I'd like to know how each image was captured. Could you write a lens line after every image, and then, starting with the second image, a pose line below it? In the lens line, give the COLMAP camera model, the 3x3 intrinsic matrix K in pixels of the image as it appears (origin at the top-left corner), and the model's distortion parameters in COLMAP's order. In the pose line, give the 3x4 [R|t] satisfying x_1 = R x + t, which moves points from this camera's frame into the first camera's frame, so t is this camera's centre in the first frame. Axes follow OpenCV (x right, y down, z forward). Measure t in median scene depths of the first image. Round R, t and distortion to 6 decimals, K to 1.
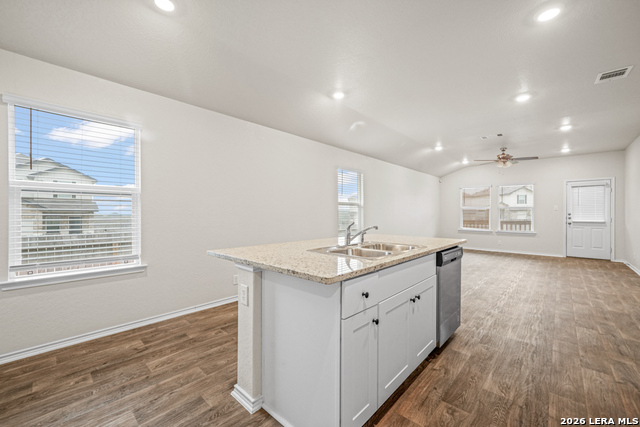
lens RADIAL K [[262.4, 0, 318.8], [0, 262.4, 211.9], [0, 0, 1]] dist [-0.001330, 0.001047]
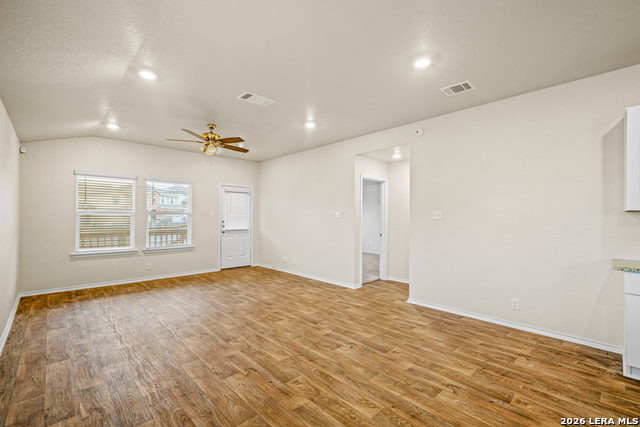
lens RADIAL K [[278.0, 0, 320.5], [0, 278.0, 215.3], [0, 0, 1]] dist [0.003535, 0.002864]
pose [[0.051271, 0.005208, 0.998671, 0.019203], [-0.009351, 0.999945, -0.004735, -0.011744], [-0.998641, -0.009096, 0.051317, 0.626321]]
